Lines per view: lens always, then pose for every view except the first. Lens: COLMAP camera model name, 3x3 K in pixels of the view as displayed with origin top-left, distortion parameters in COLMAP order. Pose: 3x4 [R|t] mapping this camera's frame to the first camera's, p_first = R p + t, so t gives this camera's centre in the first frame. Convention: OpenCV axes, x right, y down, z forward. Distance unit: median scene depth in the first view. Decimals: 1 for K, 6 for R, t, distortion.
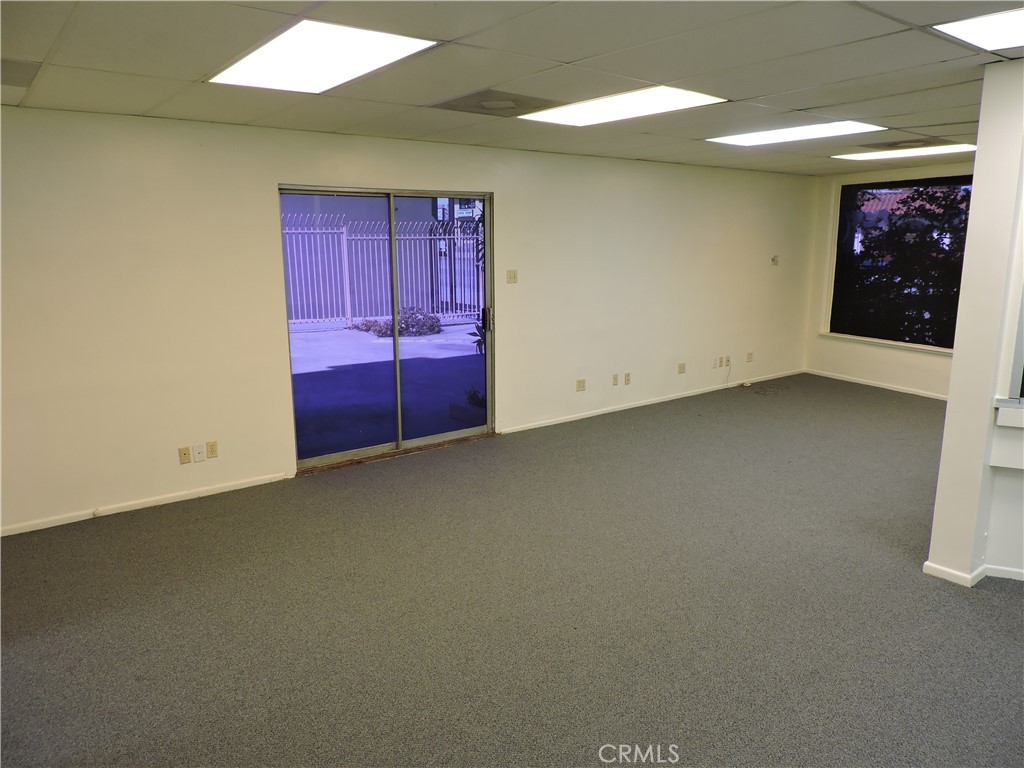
lens RADIAL K [[725.8, 0, 513.0], [0, 725.8, 386.6], [0, 0, 1]] dist [-0.001439, -0.004952]
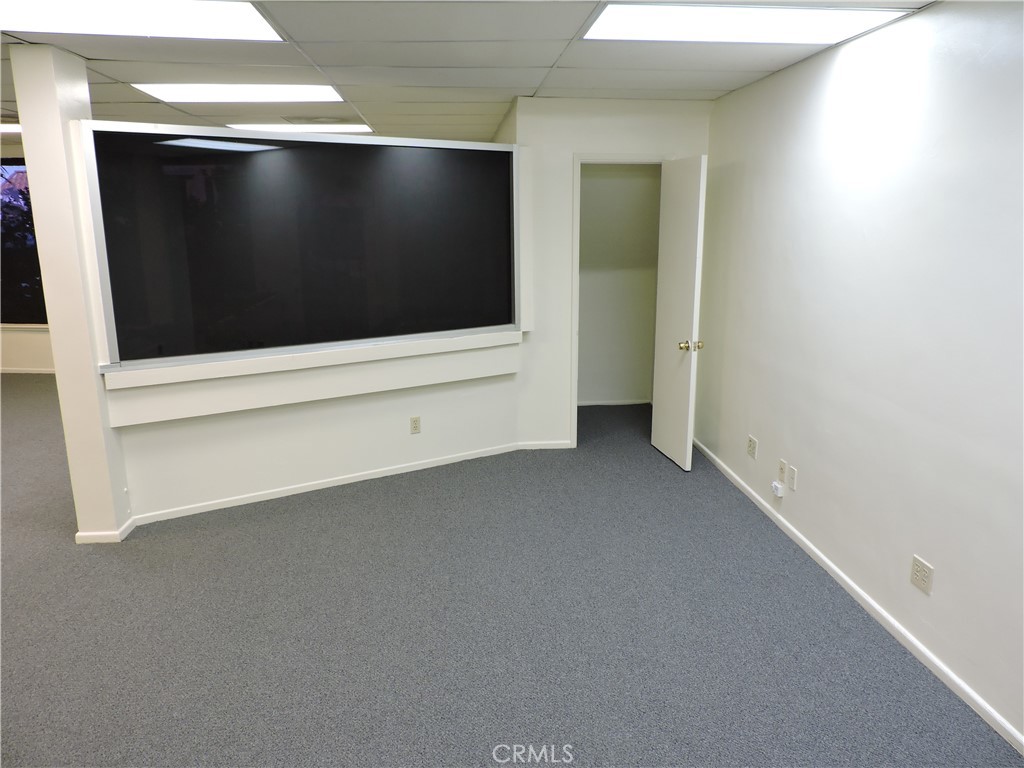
lens RADIAL K [[725.8, 0, 512.4], [0, 725.8, 382.6], [0, 0, 1]] dist [-0.001439, -0.004952]
pose [[0.537768, -0.175760, 0.824569, 0.097200], [0.160780, 0.981459, 0.104344, 0.025970], [-0.827620, 0.076461, 0.556056, -0.100812]]
